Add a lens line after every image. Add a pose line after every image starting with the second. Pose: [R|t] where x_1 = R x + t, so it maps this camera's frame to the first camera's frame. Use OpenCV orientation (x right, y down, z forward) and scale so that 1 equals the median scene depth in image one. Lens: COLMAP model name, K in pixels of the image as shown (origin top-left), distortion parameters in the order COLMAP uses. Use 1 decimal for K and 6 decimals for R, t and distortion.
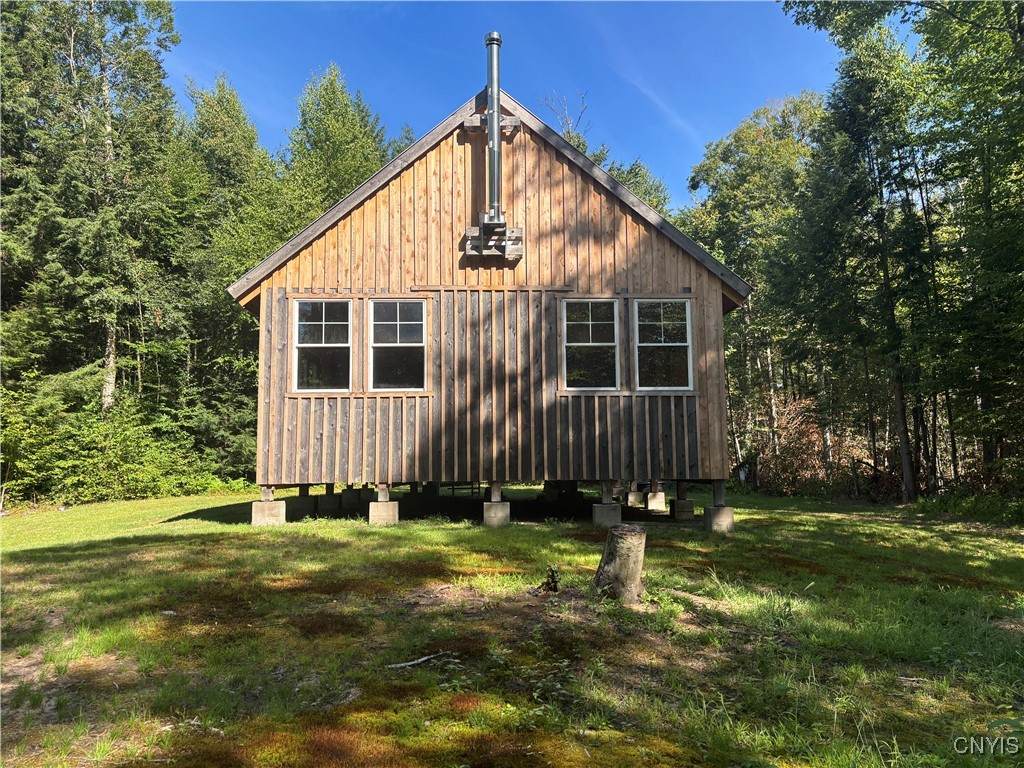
lens RADIAL K [[776.3, 0, 510.8], [0, 776.3, 387.9], [0, 0, 1]] dist [0.059487, -0.010836]
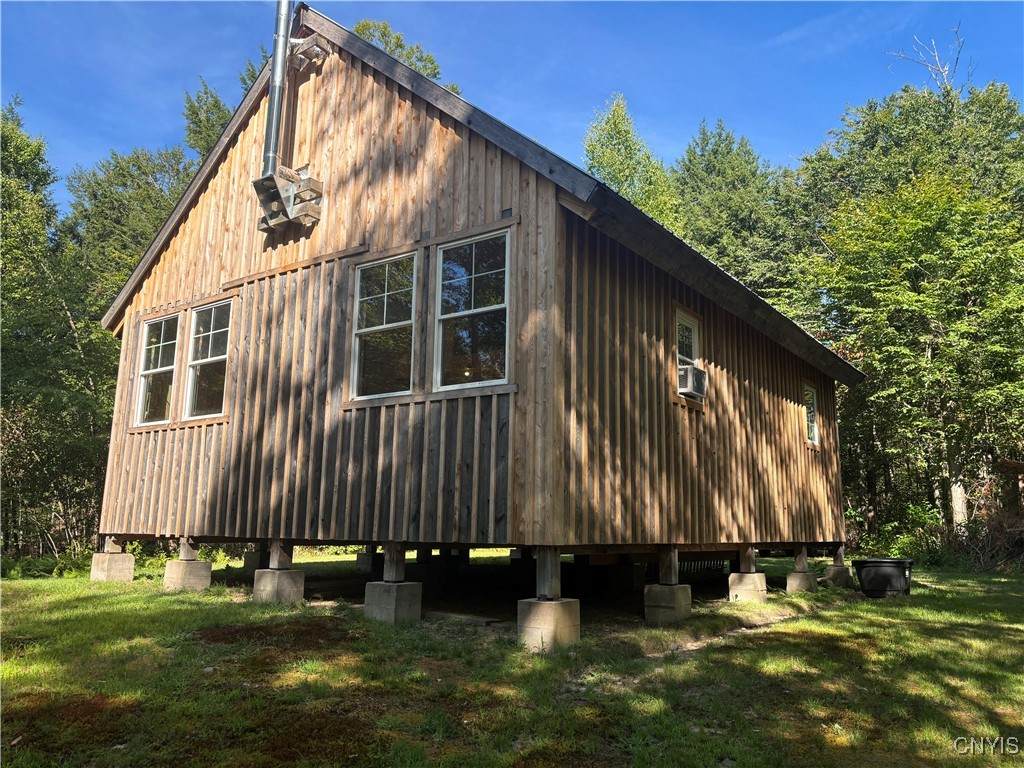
lens RADIAL K [[776.3, 0, 512.6], [0, 776.3, 383.3], [0, 0, 1]] dist [0.059487, -0.010836]
pose [[0.780529, -0.091909, -0.618326, 0.583660], [0.032728, 0.993784, -0.106405, 0.062660], [0.624262, 0.062816, 0.778686, 0.571346]]
